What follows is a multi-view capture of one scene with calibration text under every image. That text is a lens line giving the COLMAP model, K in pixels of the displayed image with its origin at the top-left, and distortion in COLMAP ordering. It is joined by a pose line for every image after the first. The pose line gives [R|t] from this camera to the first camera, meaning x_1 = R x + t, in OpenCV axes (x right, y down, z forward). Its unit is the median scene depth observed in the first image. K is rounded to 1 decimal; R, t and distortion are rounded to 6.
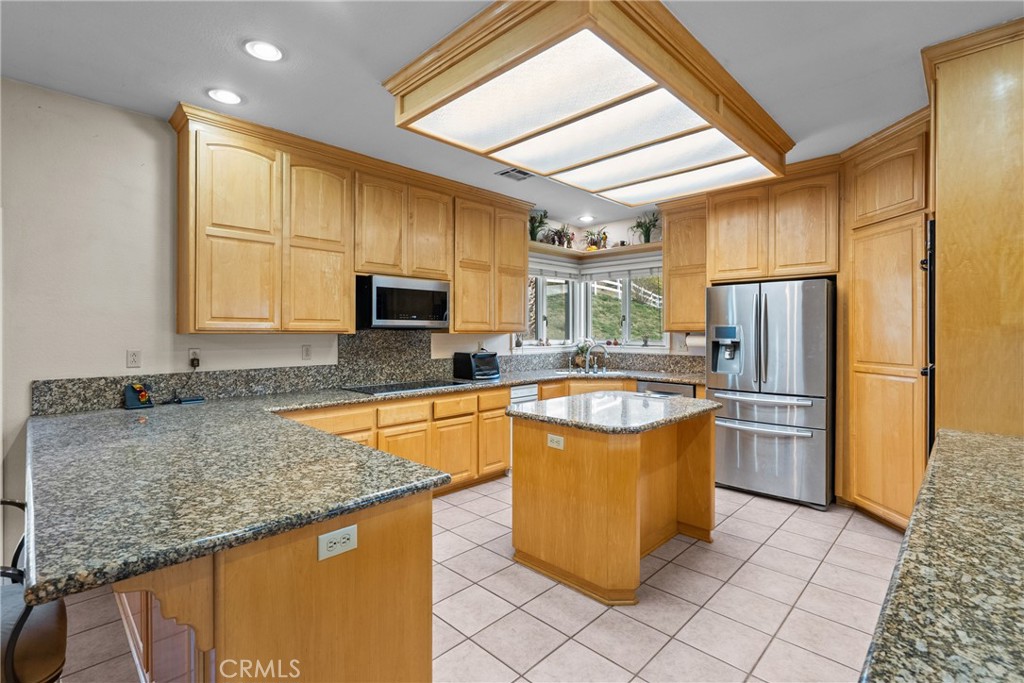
lens RADIAL K [[472.1, 0, 512.4], [0, 472.1, 331.0], [0, 0, 1]] dist [-0.004403, -0.000240]
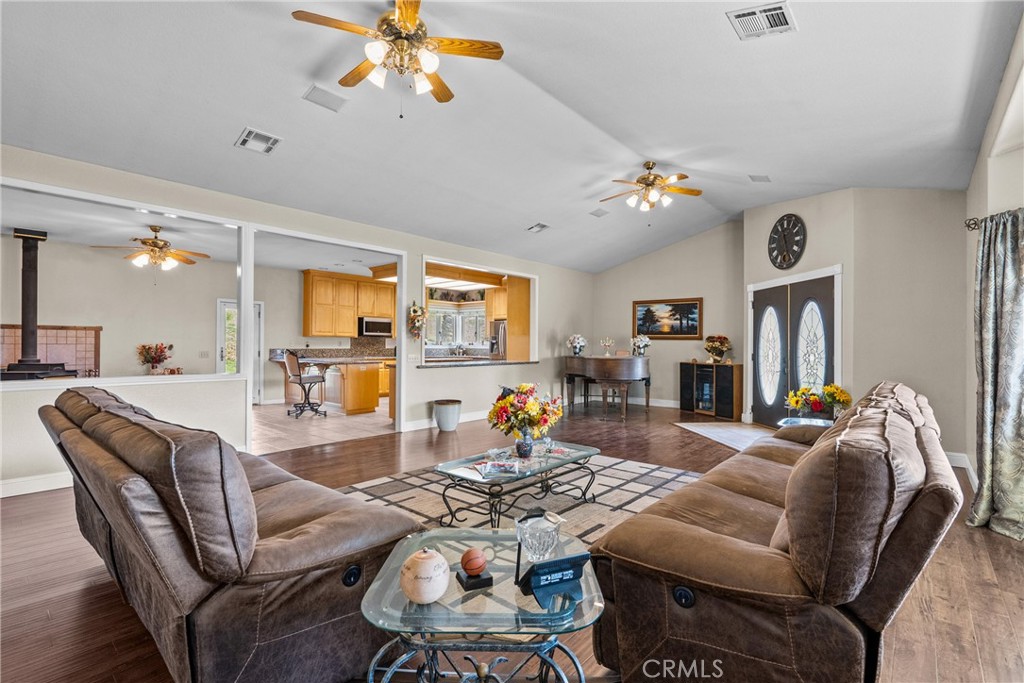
lens RADIAL K [[469.4, 0, 512.0], [0, 469.4, 341.5], [0, 0, 1]] dist [-0.000964, 0.000009]
pose [[0.998490, 0.006558, 0.054543, 0.456922], [-0.006157, 0.999953, -0.007522, 0.046977], [-0.054590, 0.007175, 0.998483, -1.930633]]
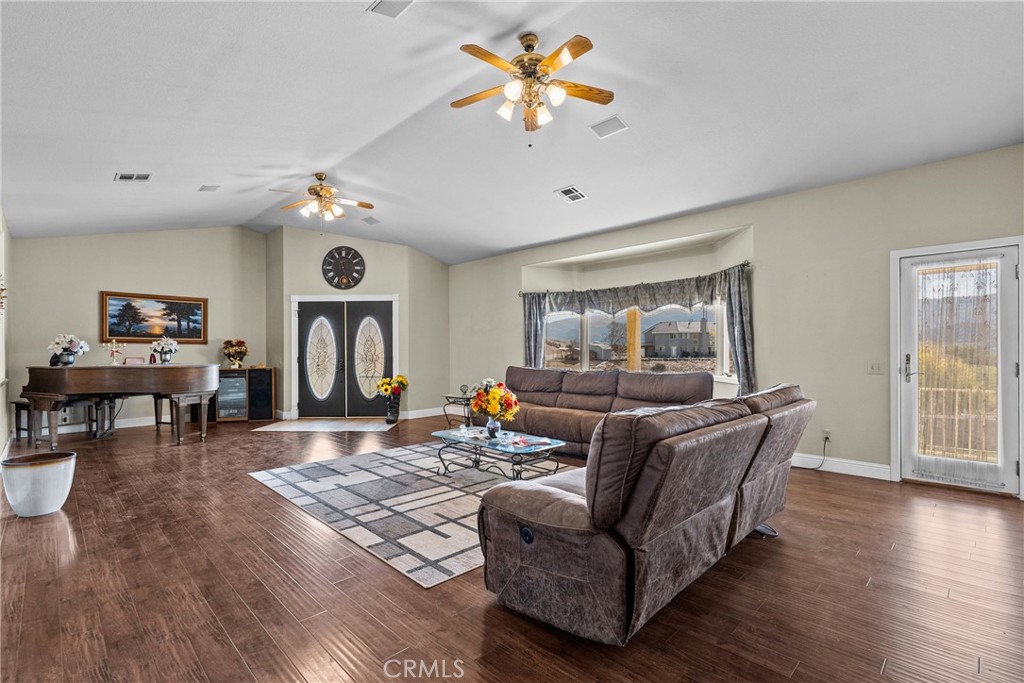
lens RADIAL K [[468.1, 0, 509.3], [0, 468.1, 347.0], [0, 0, 1]] dist [-0.001636, 0.000256]
pose [[0.016800, 0.007510, 0.999831, -0.645176], [0.005766, 0.999954, -0.007608, 0.053632], [-0.999842, 0.005892, 0.016756, -1.054144]]
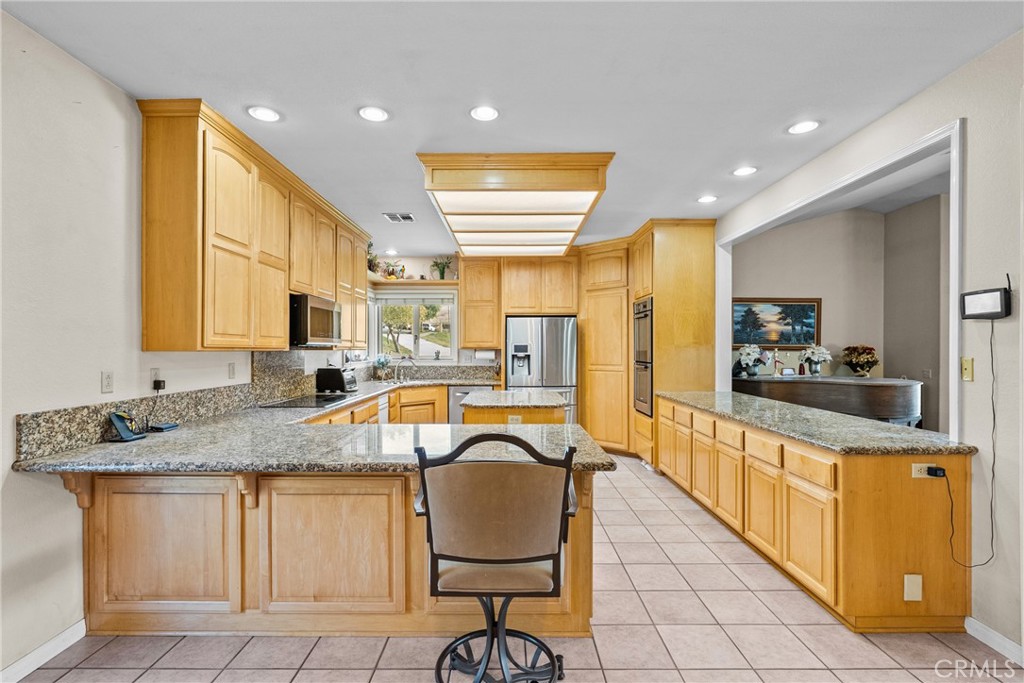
lens RADIAL K [[468.1, 0, 509.3], [0, 468.1, 347.0], [0, 0, 1]] dist [-0.001636, 0.000256]
pose [[0.715322, 0.000286, 0.698795, -0.705919], [0.001282, 0.999998, -0.001722, 0.000055], [-0.698794, 0.002128, 0.715320, -0.057240]]
